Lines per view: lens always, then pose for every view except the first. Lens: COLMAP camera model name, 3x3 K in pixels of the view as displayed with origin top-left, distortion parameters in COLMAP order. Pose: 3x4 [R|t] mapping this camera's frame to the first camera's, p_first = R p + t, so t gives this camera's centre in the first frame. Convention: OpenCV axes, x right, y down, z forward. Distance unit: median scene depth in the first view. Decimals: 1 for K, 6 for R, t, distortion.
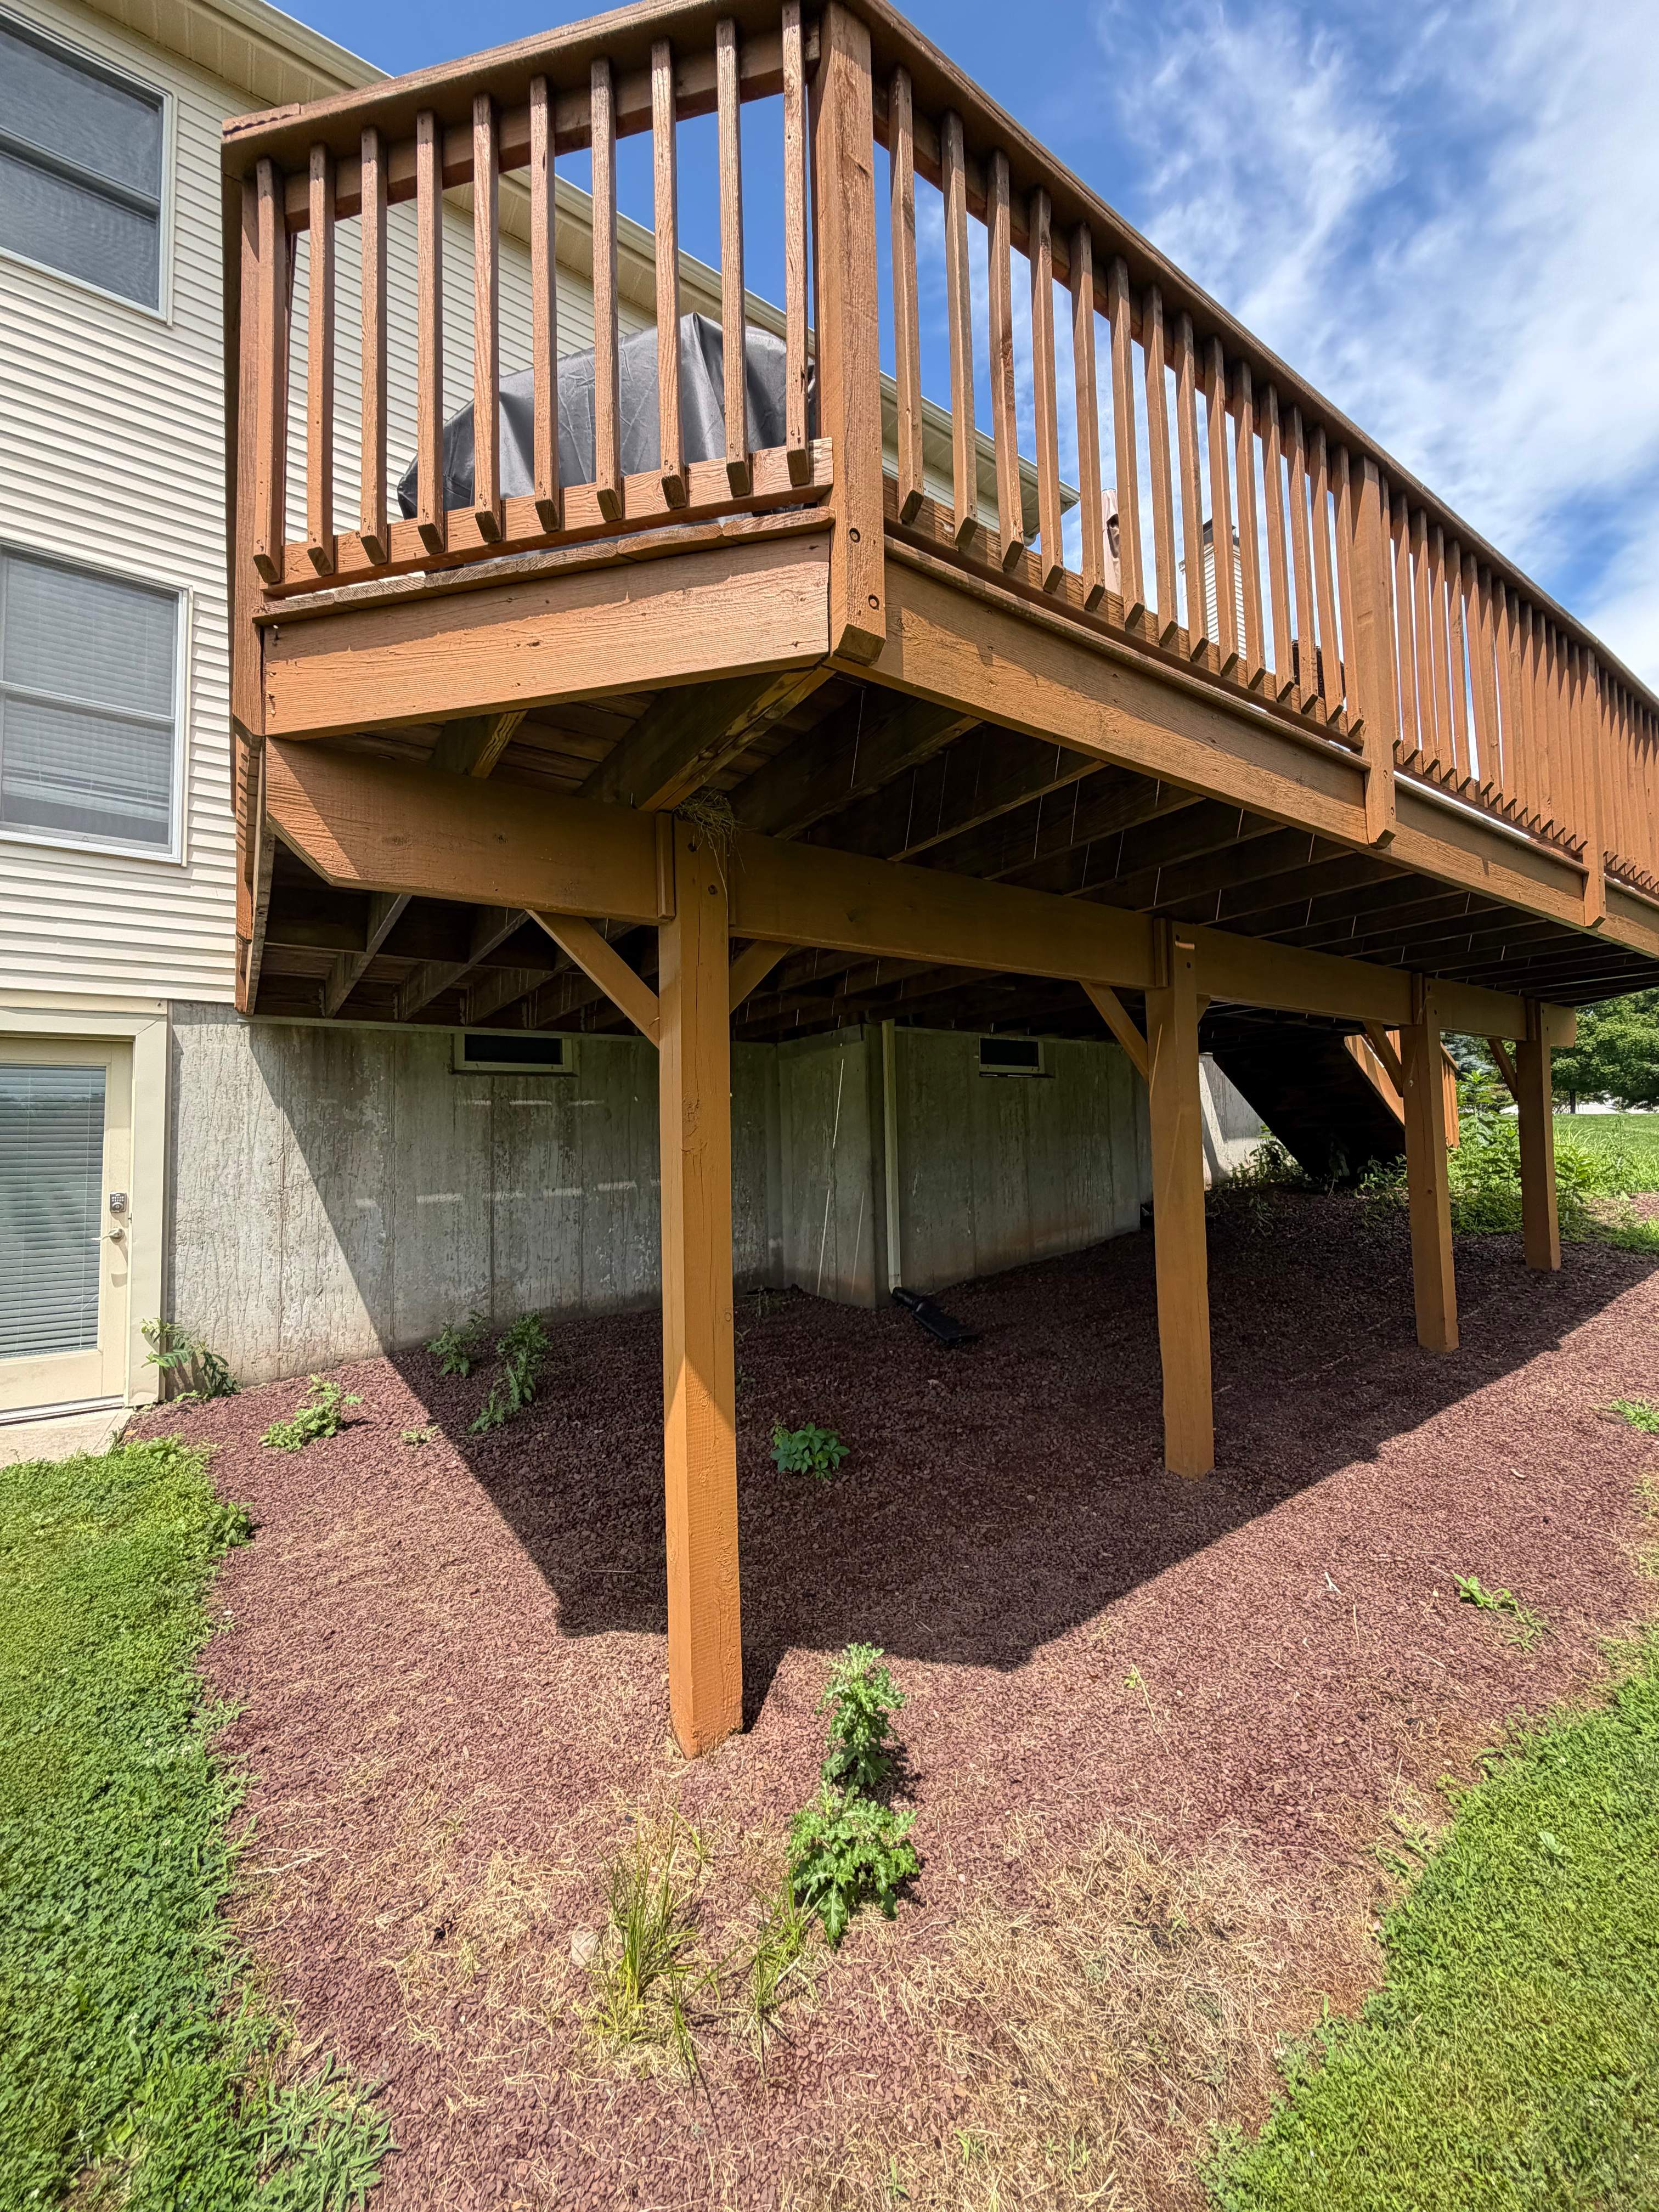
lens RADIAL K [[881.8, 0, 831.0], [0, 881.8, 1099.6], [0, 0, 1]] dist [-0.000851, -0.000249]
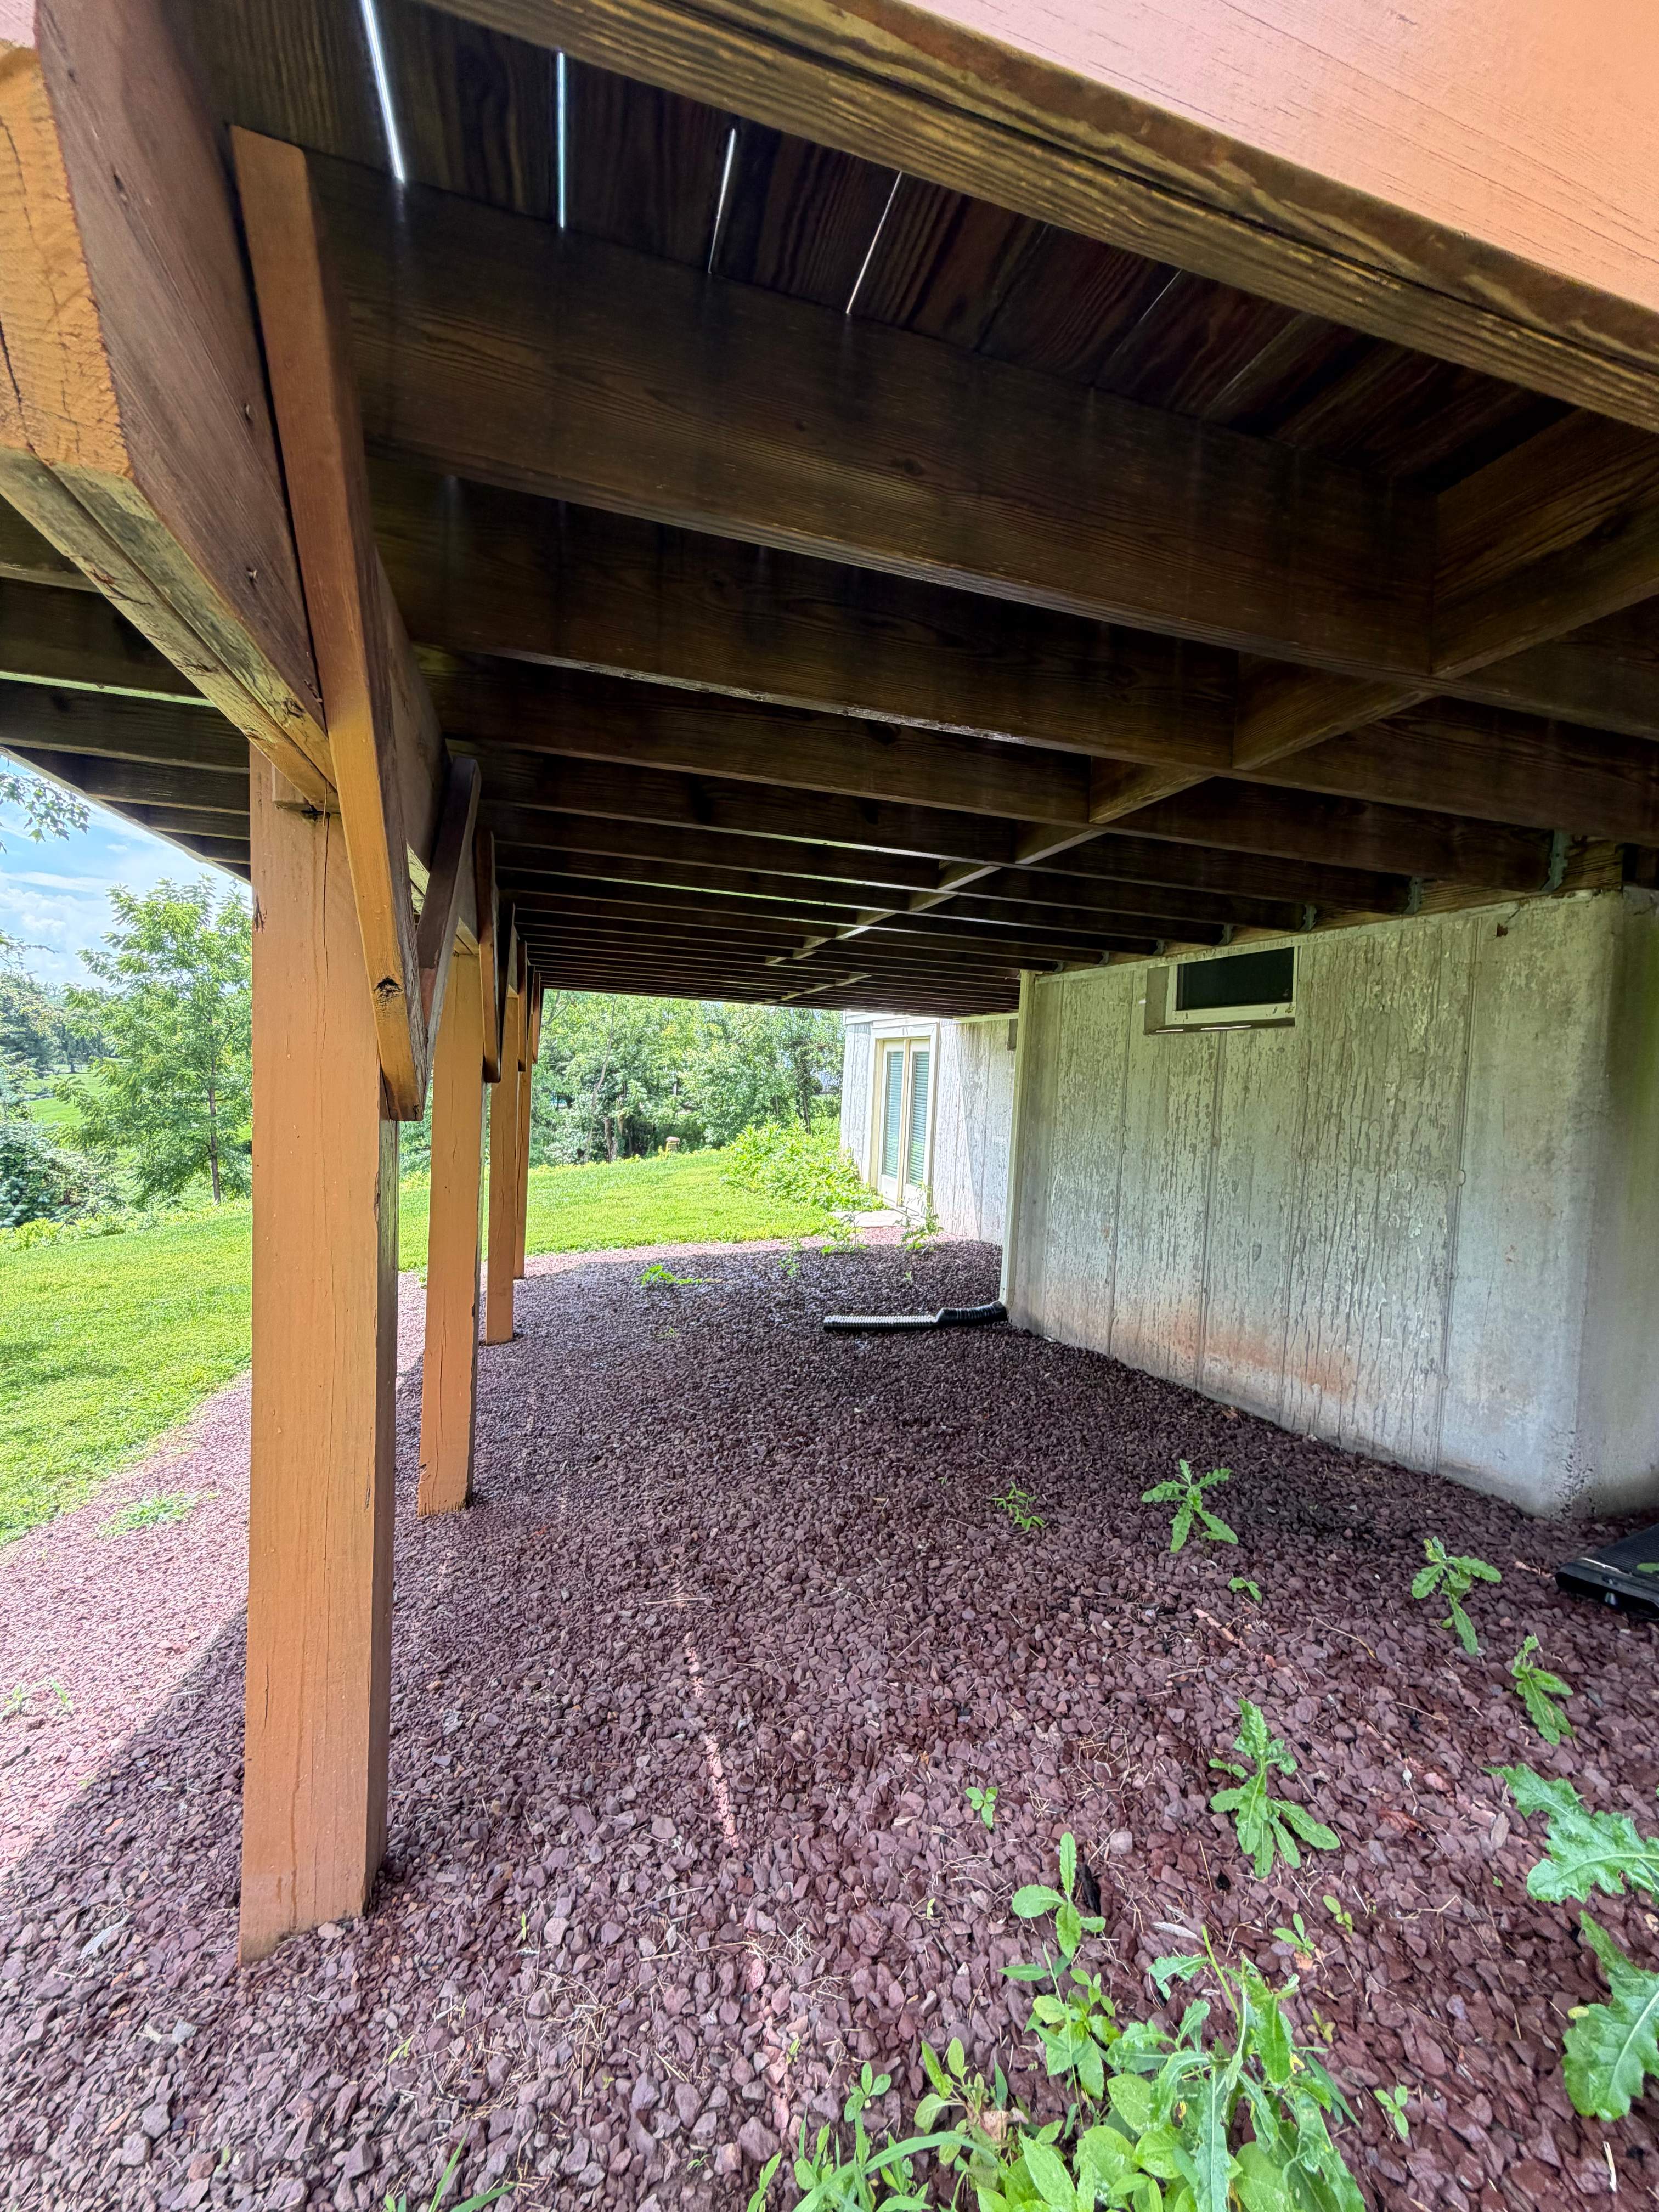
lens RADIAL K [[881.8, 0, 830.4], [0, 881.8, 1108.8], [0, 0, 1]] dist [-0.000851, -0.000249]
pose [[-0.294810, 0.053094, -0.954080, 0.780820], [0.010255, 0.998573, 0.052401, -0.009347], [0.955501, 0.005665, -0.294934, 0.955533]]
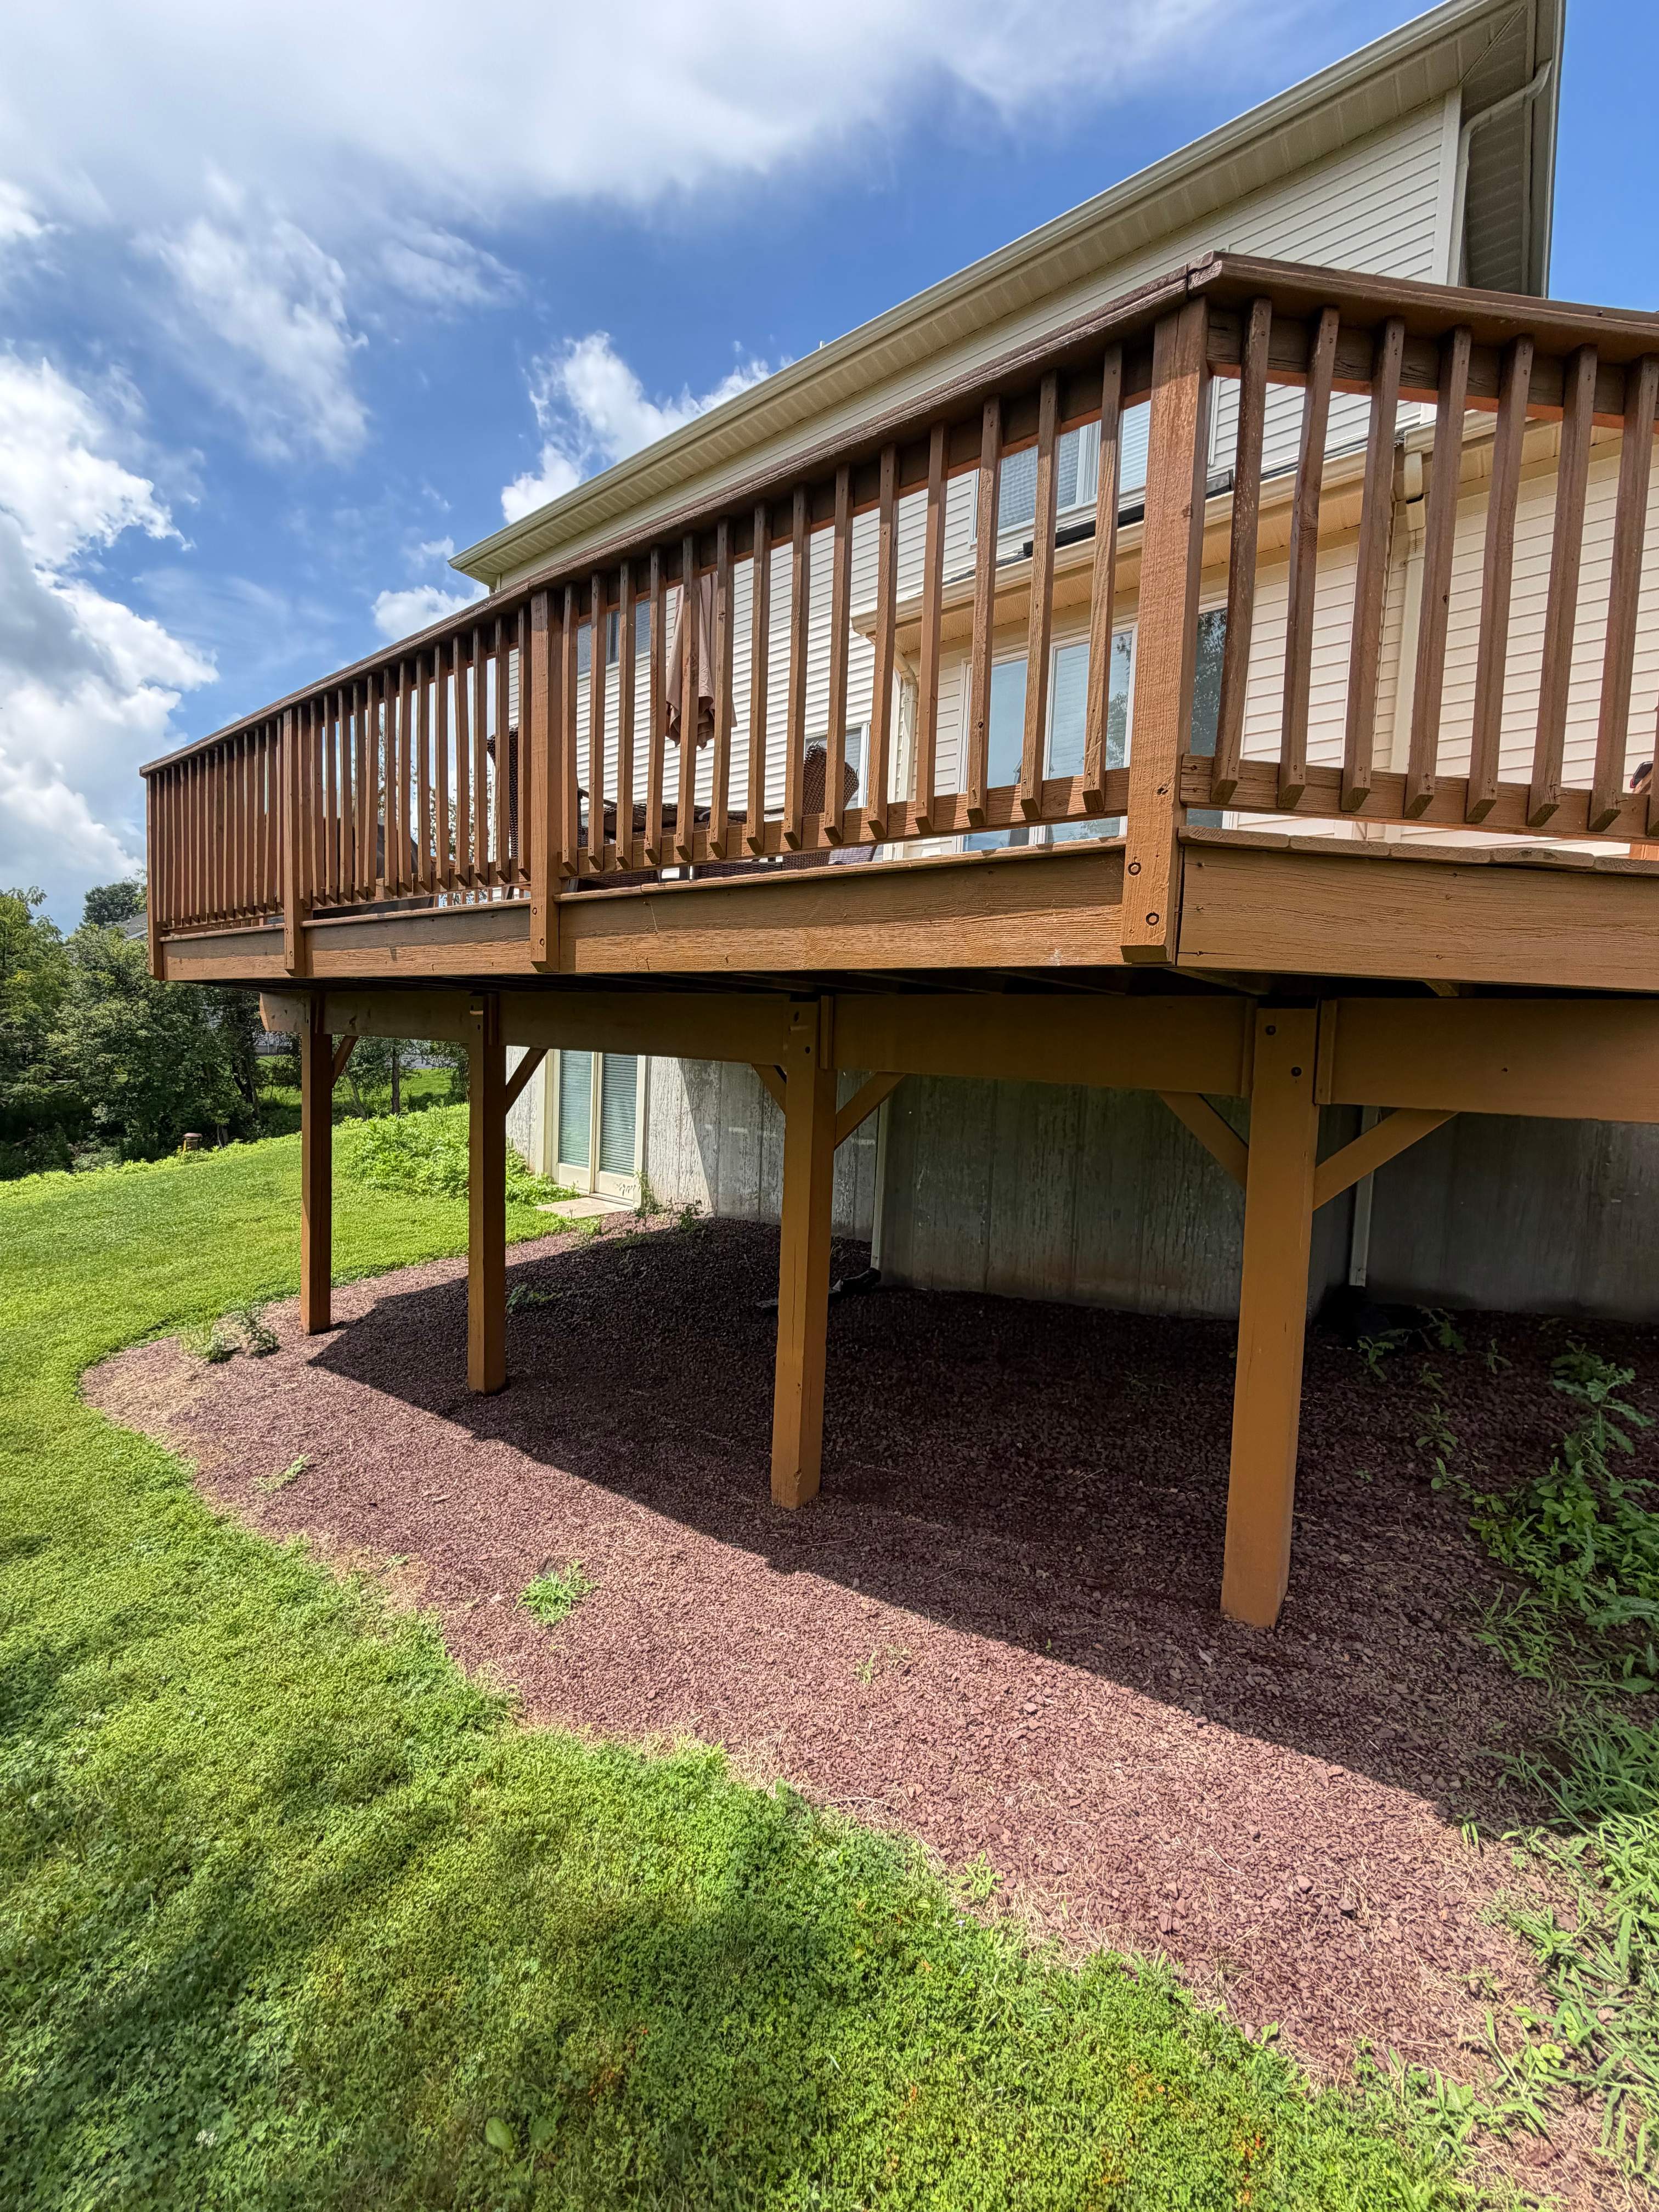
lens RADIAL K [[881.8, 0, 818.3], [0, 881.8, 1099.8], [0, 0, 1]] dist [-0.000851, -0.000249]
pose [[0.310504, 0.098254, -0.945480, 0.920997], [0.002320, 0.994562, 0.104117, -0.090819], [0.950569, -0.034522, 0.308588, 0.536530]]
